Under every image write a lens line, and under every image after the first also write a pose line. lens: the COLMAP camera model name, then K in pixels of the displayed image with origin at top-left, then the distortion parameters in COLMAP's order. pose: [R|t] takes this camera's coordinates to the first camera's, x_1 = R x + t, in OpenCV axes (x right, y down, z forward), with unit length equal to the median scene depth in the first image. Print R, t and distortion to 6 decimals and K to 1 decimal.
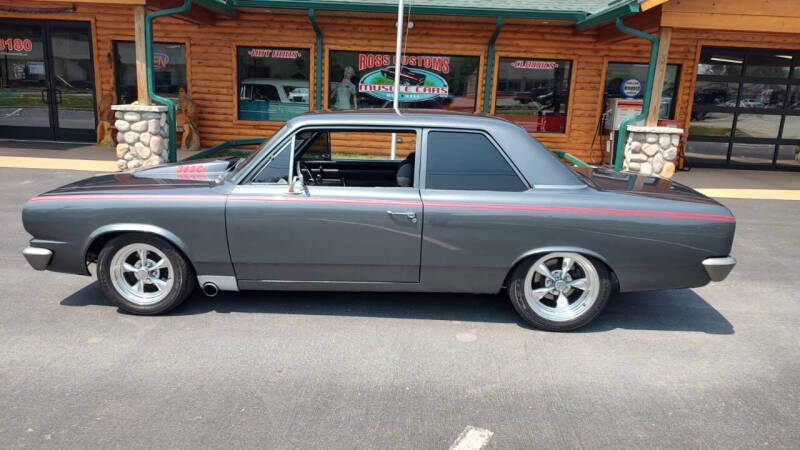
lens RADIAL K [[580.0, 0, 407.6], [0, 580.0, 232.6], [0, 0, 1]] dist [0.021743, -0.024700]
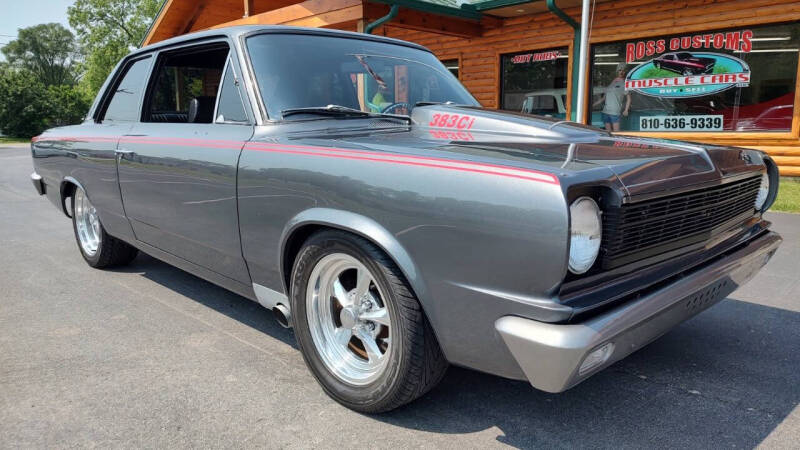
lens RADIAL K [[580.0, 0, 404.9], [0, 580.0, 218.0], [0, 0, 1]] dist [0.021743, -0.024700]
pose [[0.709087, 0.063803, -0.702228, 0.283845], [-0.132951, 0.990133, -0.044288, 0.007314], [0.692473, 0.124766, 0.710573, 0.250881]]
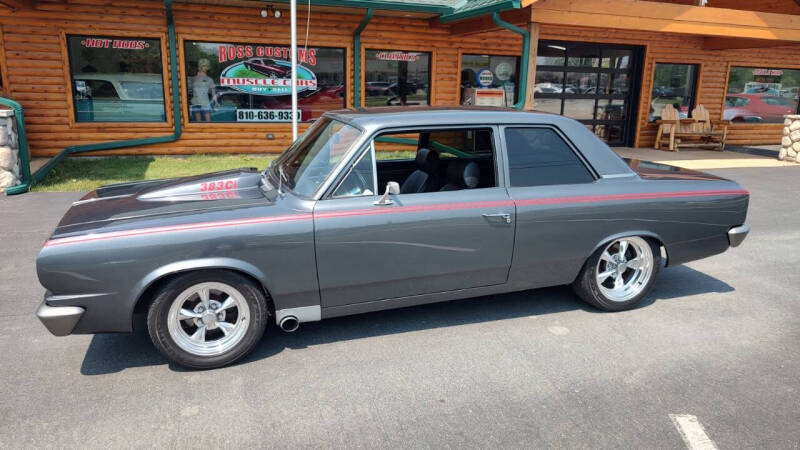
lens RADIAL K [[580.0, 0, 404.7], [0, 580.0, 219.2], [0, 0, 1]] dist [0.021743, -0.024700]
pose [[0.932271, -0.099297, 0.347866, -0.157990], [0.100504, 0.994829, 0.014624, -0.017859], [-0.347519, 0.021328, 0.937430, 0.044657]]
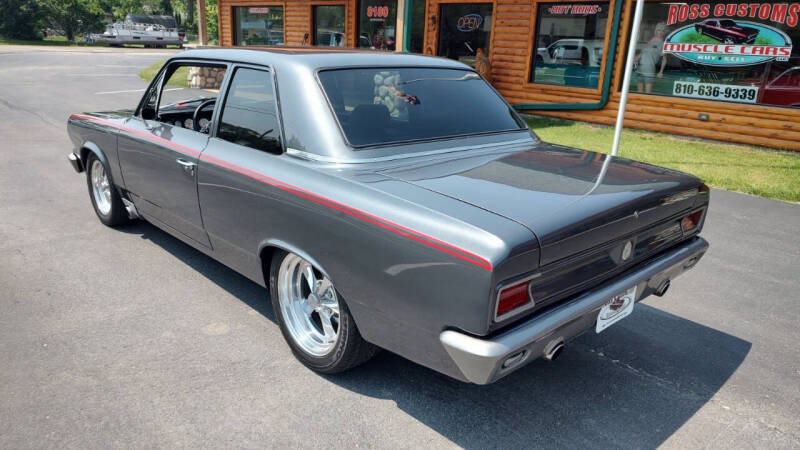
lens RADIAL K [[580.0, 0, 405.9], [0, 580.0, 221.0], [0, 0, 1]] dist [0.021743, -0.024700]
pose [[0.711255, 0.200392, -0.673765, 0.259963], [-0.183363, 0.978211, 0.097375, -0.029586], [0.678597, 0.054285, 0.732502, 0.189955]]
